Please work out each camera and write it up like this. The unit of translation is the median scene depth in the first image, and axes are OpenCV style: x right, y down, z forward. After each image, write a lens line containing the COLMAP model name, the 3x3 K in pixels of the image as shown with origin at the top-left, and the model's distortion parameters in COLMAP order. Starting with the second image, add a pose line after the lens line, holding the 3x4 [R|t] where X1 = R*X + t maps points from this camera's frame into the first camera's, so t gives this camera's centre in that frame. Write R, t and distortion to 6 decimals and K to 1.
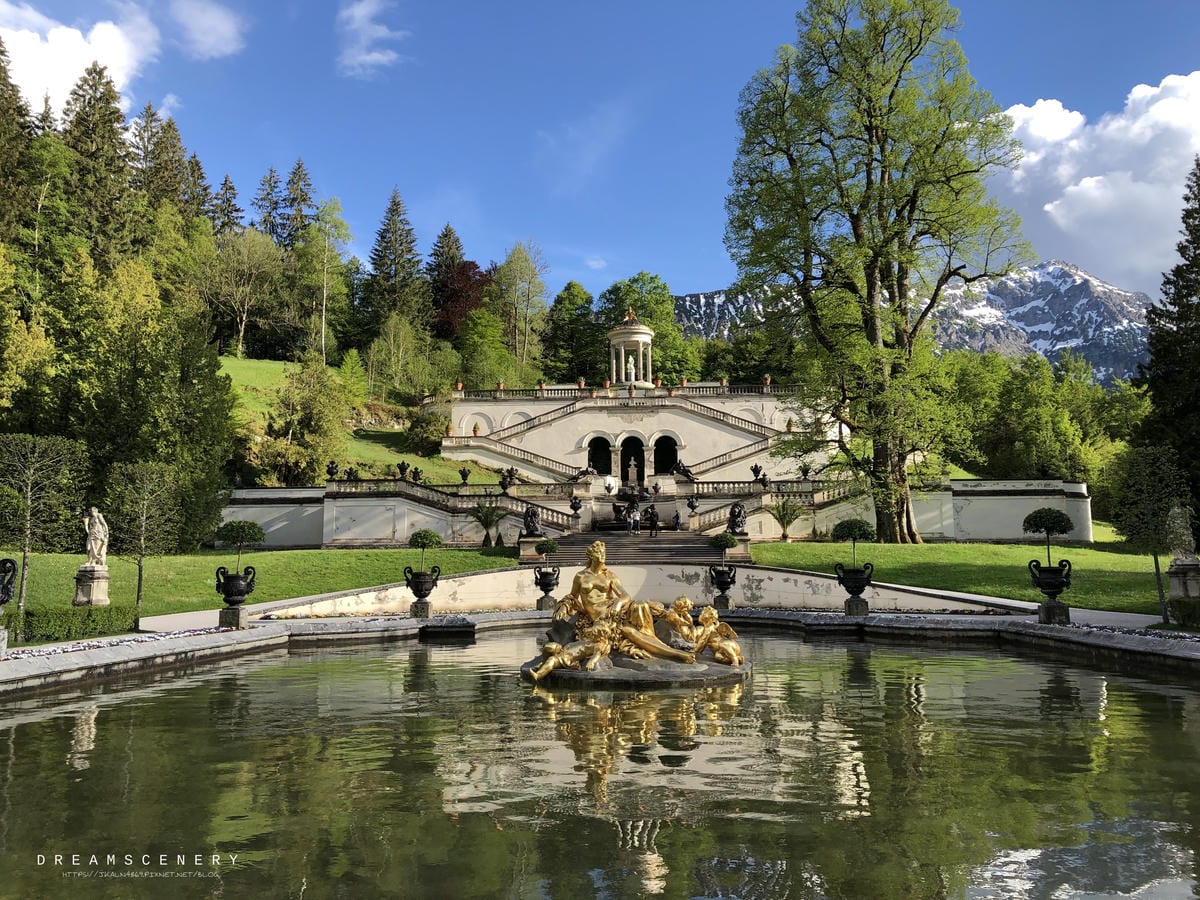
lens RADIAL K [[973.2, 0, 596.7], [0, 973.2, 444.1], [0, 0, 1]] dist [0.062037, -0.087390]
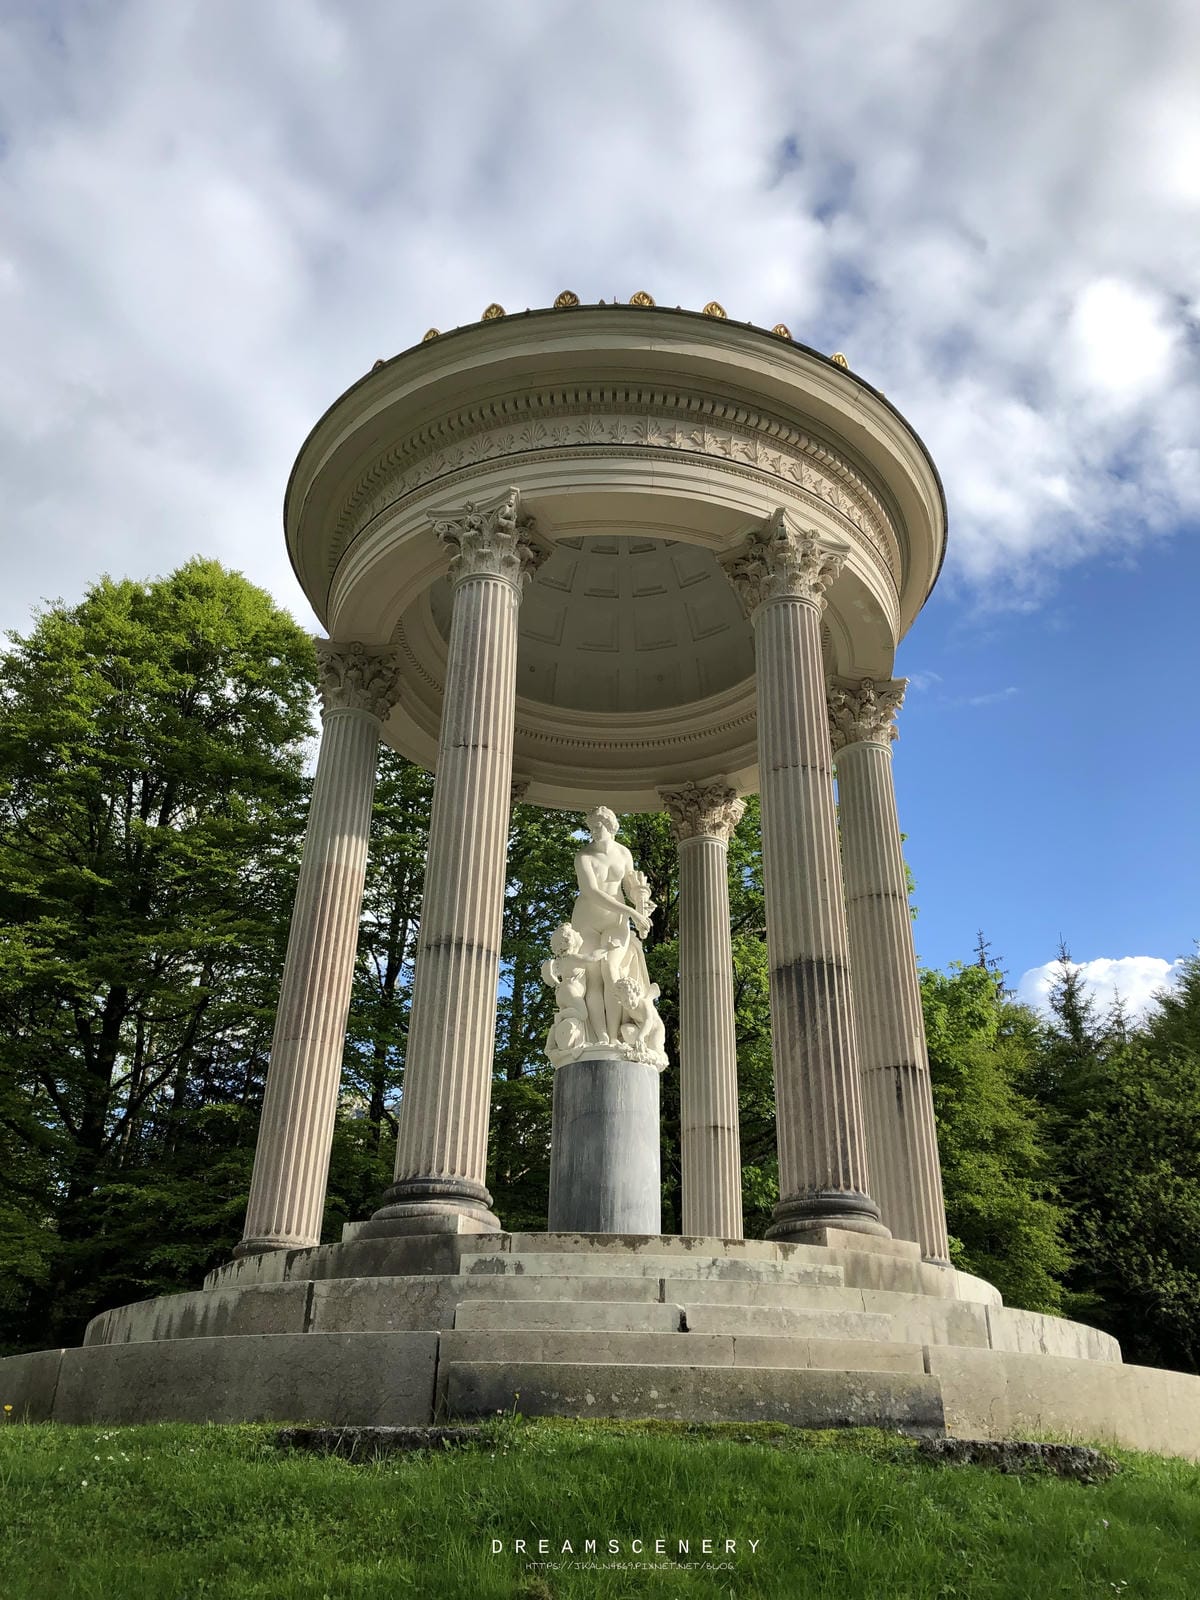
lens RADIAL K [[1297.5, 0, 606.1], [0, 1297.5, 790.7], [0, 0, 1]] dist [0.062037, -0.087390]
pose [[0.990327, 0.088164, 0.107142, 0.040875], [-0.043403, 0.930265, -0.364313, -0.098577], [-0.131790, 0.356139, 0.925093, 1.509976]]
